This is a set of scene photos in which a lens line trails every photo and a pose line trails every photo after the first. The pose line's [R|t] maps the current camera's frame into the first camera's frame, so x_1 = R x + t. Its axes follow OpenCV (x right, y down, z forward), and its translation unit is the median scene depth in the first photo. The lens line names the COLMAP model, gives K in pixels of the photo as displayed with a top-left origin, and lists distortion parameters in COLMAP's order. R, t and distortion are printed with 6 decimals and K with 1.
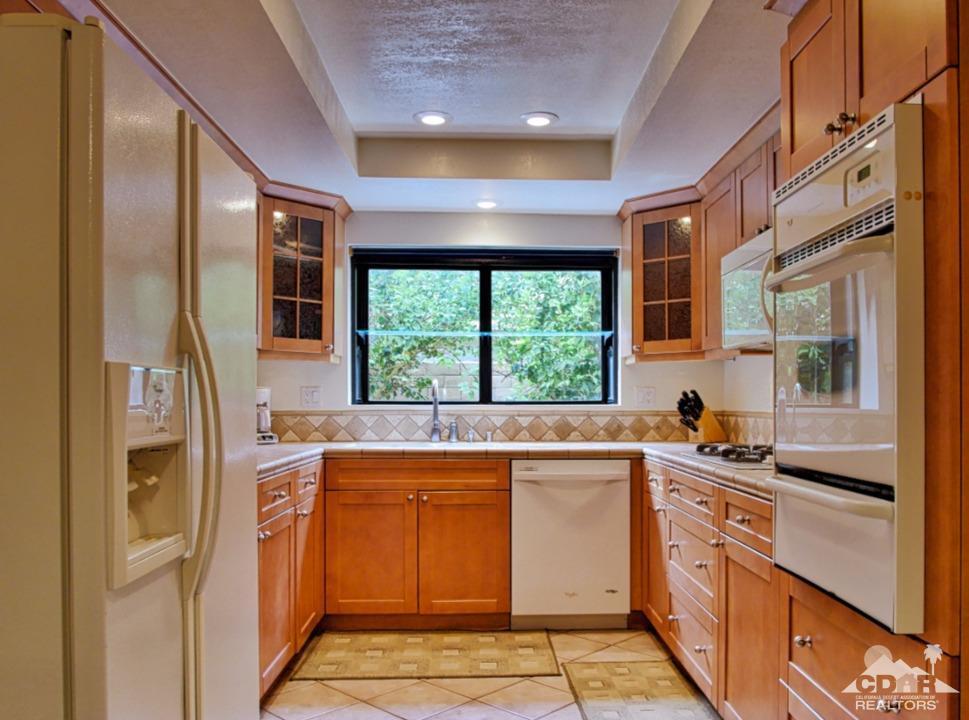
lens RADIAL K [[751.4, 0, 487.2], [0, 751.4, 392.3], [0, 0, 1]] dist [-0.048438, -0.000956]
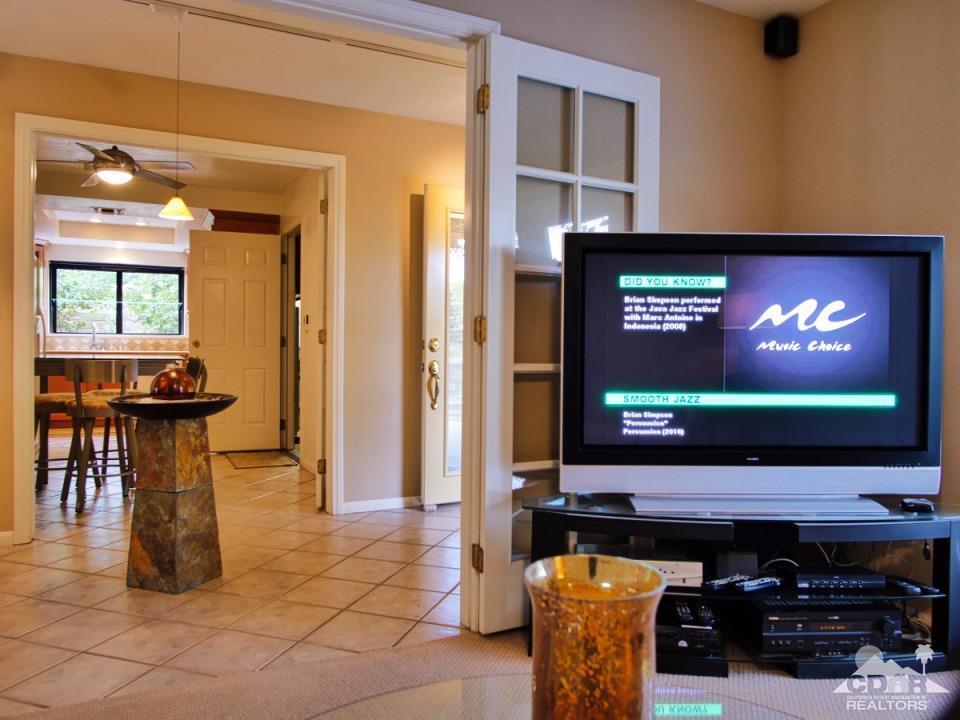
lens RADIAL K [[709.6, 0, 480.0], [0, 709.6, 360.0], [0, 0, 1]] dist [-0.005293, -0.005015]
pose [[0.896533, 0.000416, 0.442976, 0.028560], [-0.012821, 0.999605, 0.025010, 0.027895], [-0.442791, -0.028101, 0.896185, -1.443082]]
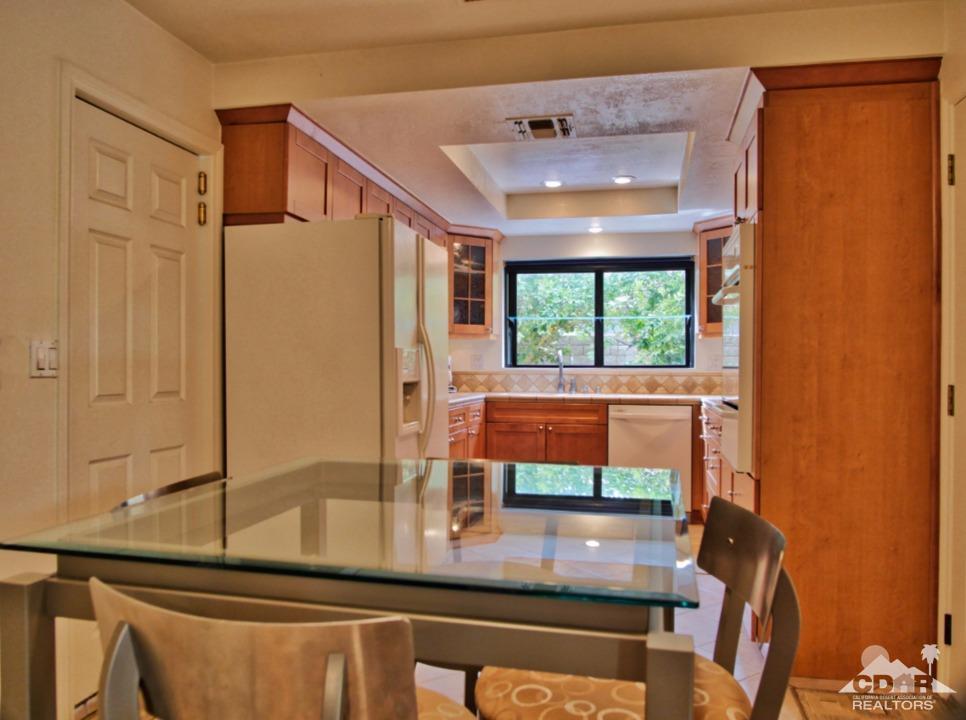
lens RADIAL K [[703.5, 0, 483.0], [0, 703.5, 360.0], [0, 0, 1]] dist [-0.002506, -0.000709]
pose [[0.973913, 0.000601, -0.226921, 0.096667], [-0.000080, 0.999997, 0.002307, -0.001488], [0.226922, -0.002229, 0.973910, -0.377841]]
